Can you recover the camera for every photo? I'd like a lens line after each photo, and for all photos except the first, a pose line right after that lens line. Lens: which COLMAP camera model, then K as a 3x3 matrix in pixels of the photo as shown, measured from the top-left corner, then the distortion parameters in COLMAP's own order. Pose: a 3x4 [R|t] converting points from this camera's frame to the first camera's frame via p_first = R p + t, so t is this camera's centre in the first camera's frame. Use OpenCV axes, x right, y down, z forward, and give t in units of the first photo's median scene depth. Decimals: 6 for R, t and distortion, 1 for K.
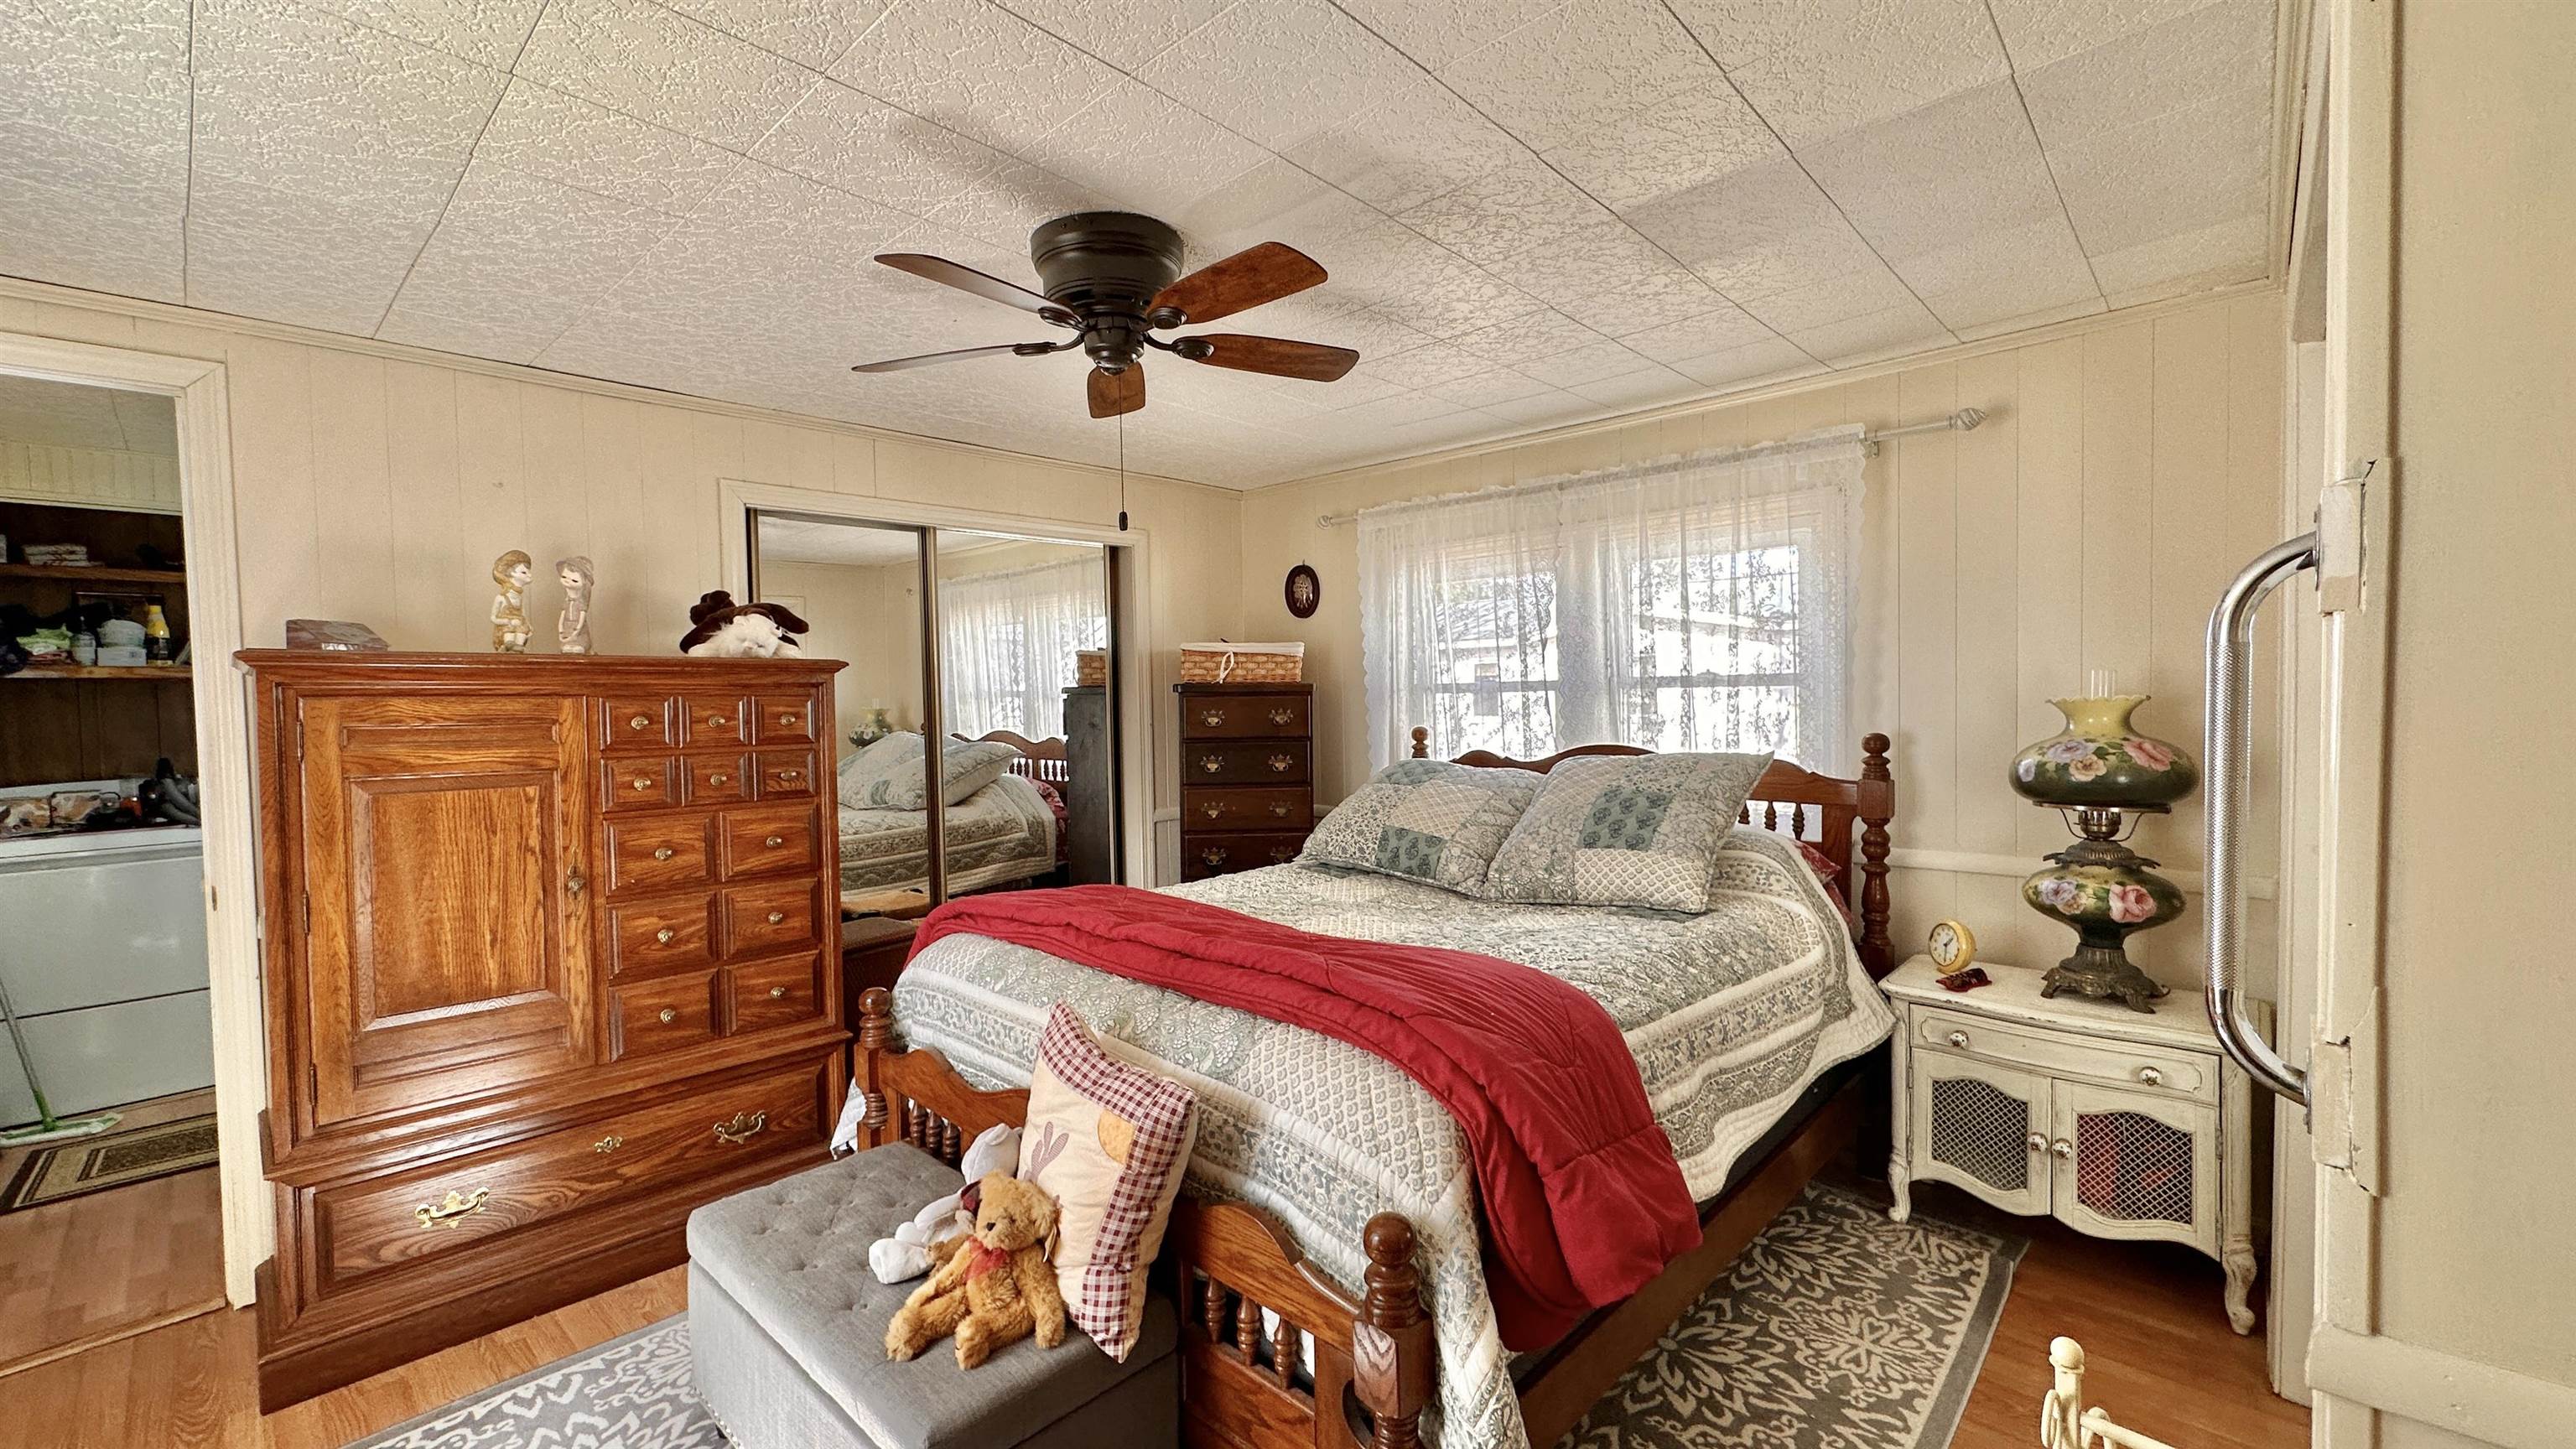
lens RADIAL K [[1042.9, 0, 1275.6], [0, 1042.9, 721.3], [0, 0, 1]] dist [0.010009, -0.000256]
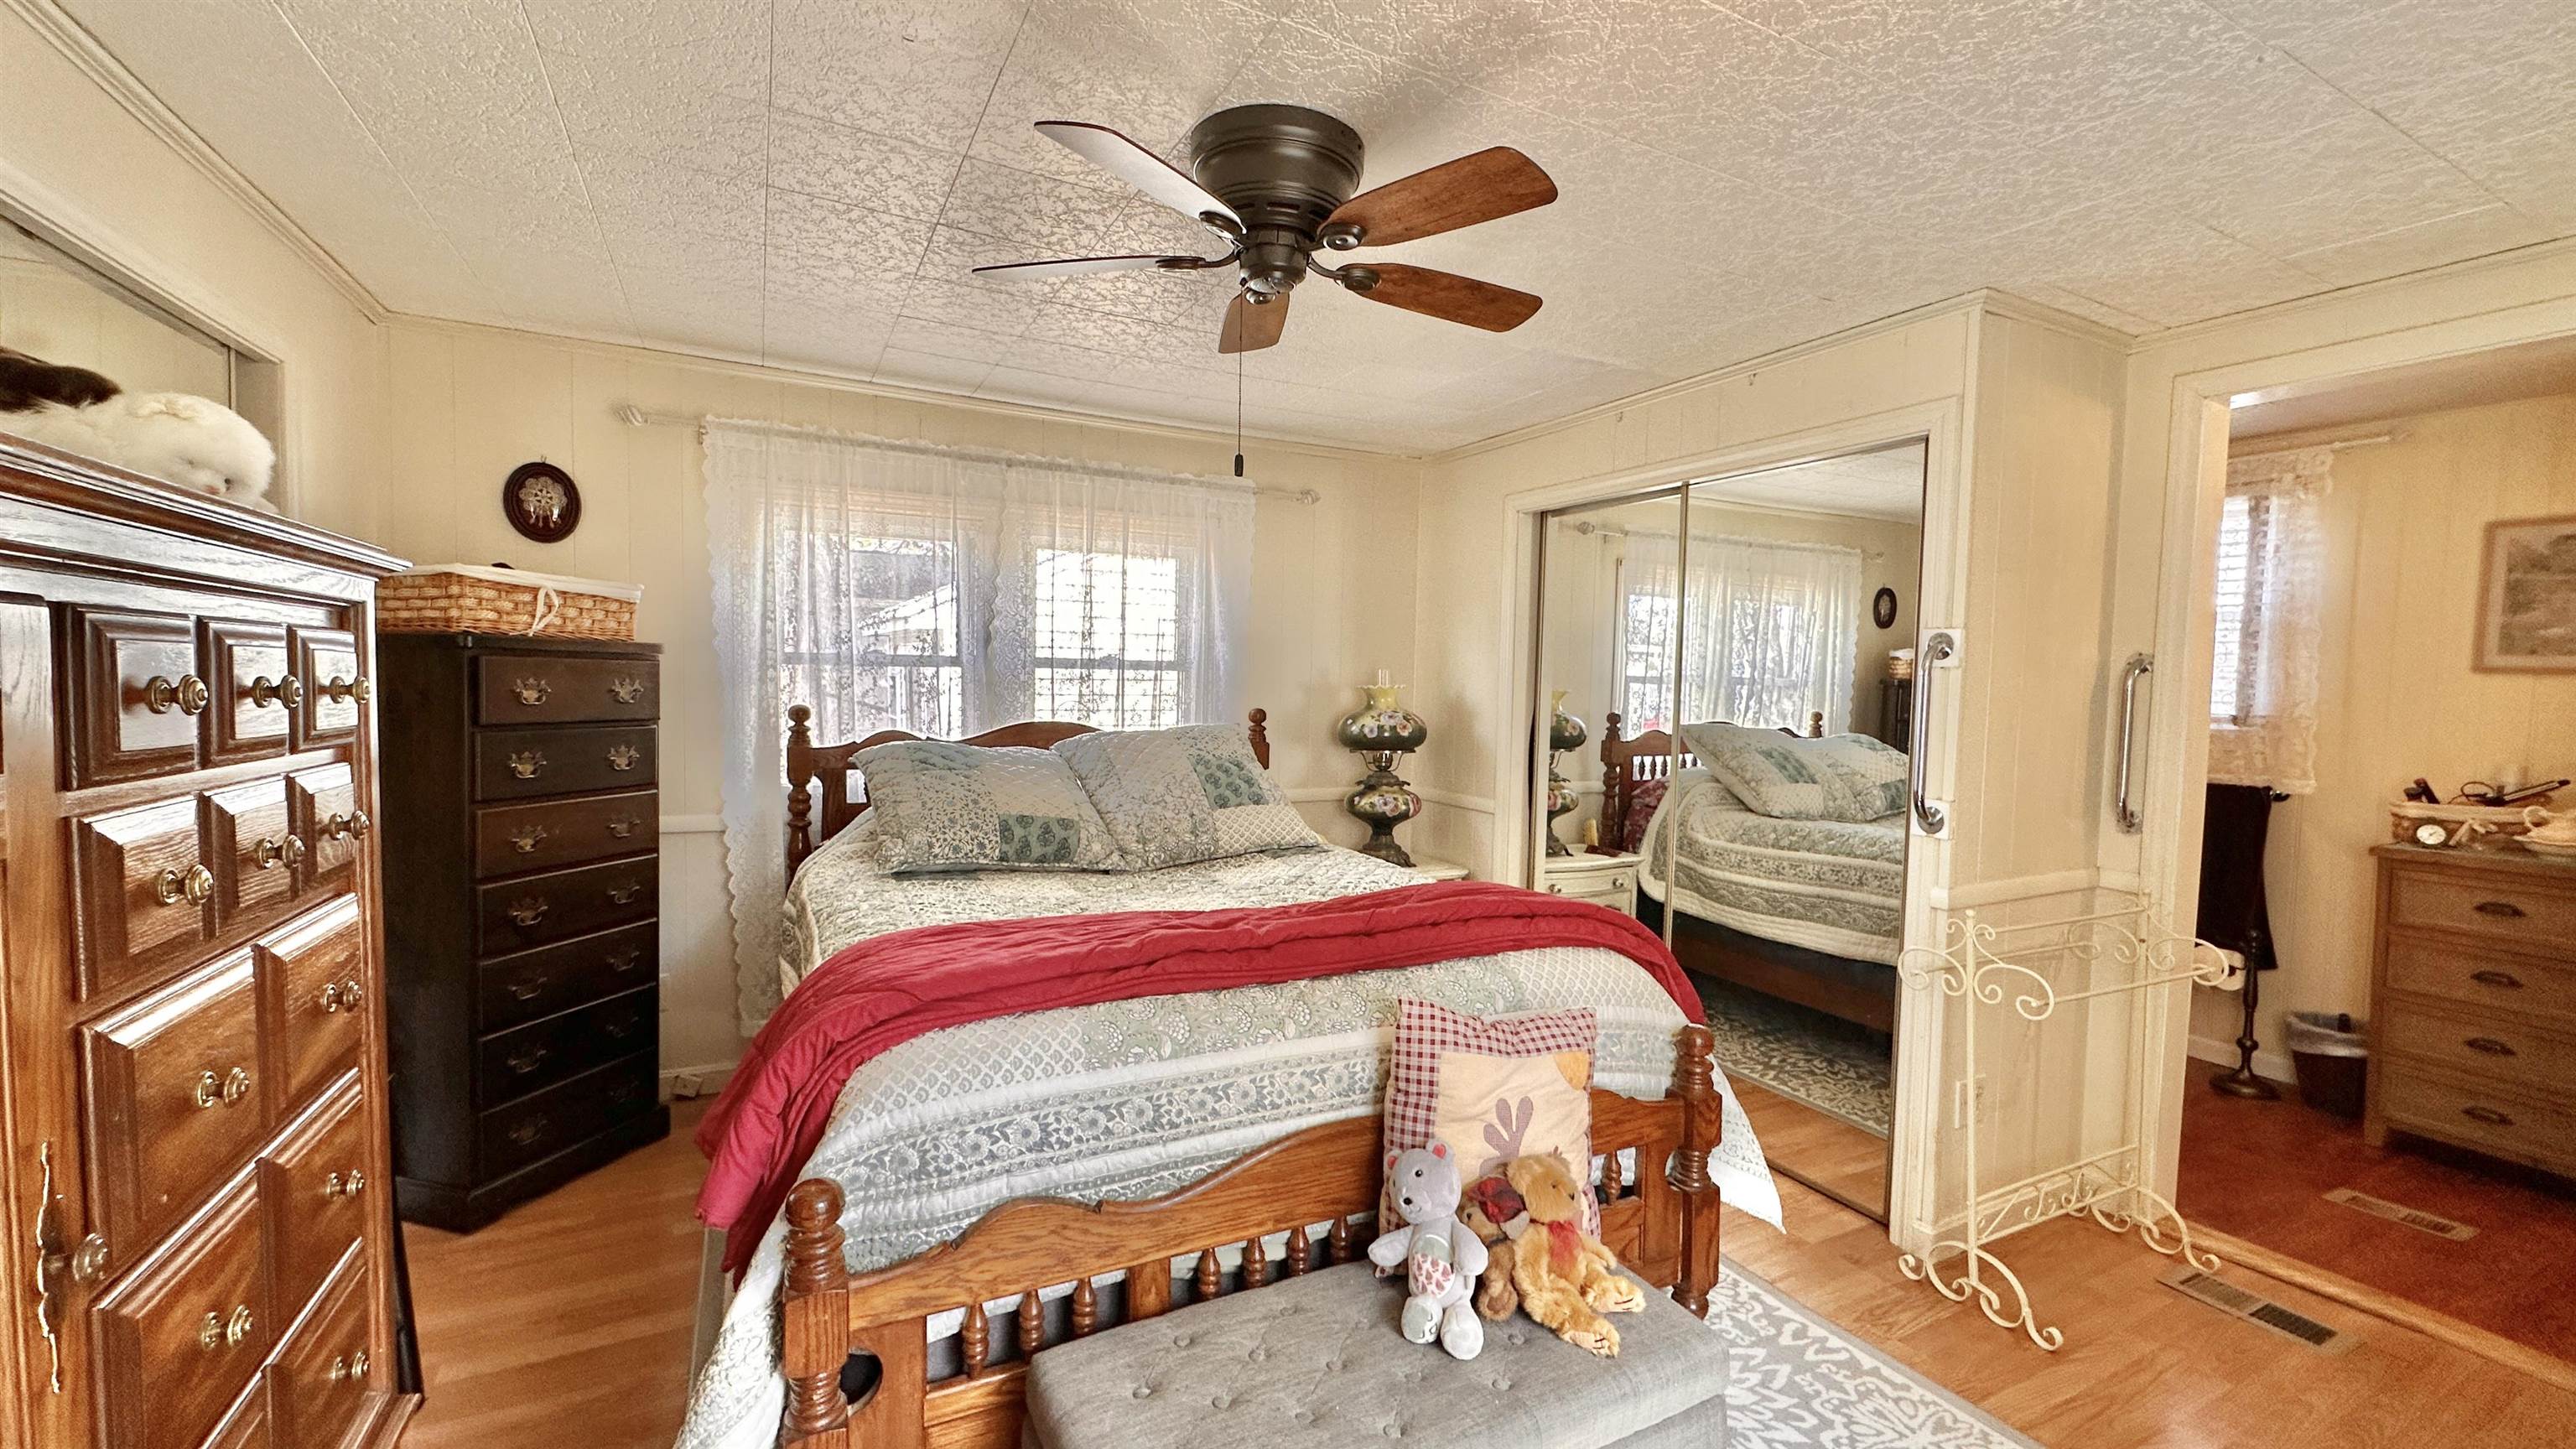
lens RADIAL K [[1042.9, 0, 1288.6], [0, 1042.9, 731.5], [0, 0, 1]] dist [0.010009, -0.000256]
pose [[0.313136, -0.026462, 0.949340, -0.693784], [-0.004545, 0.999559, 0.029361, 0.000792], [-0.949697, -0.013509, 0.312877, 0.502190]]
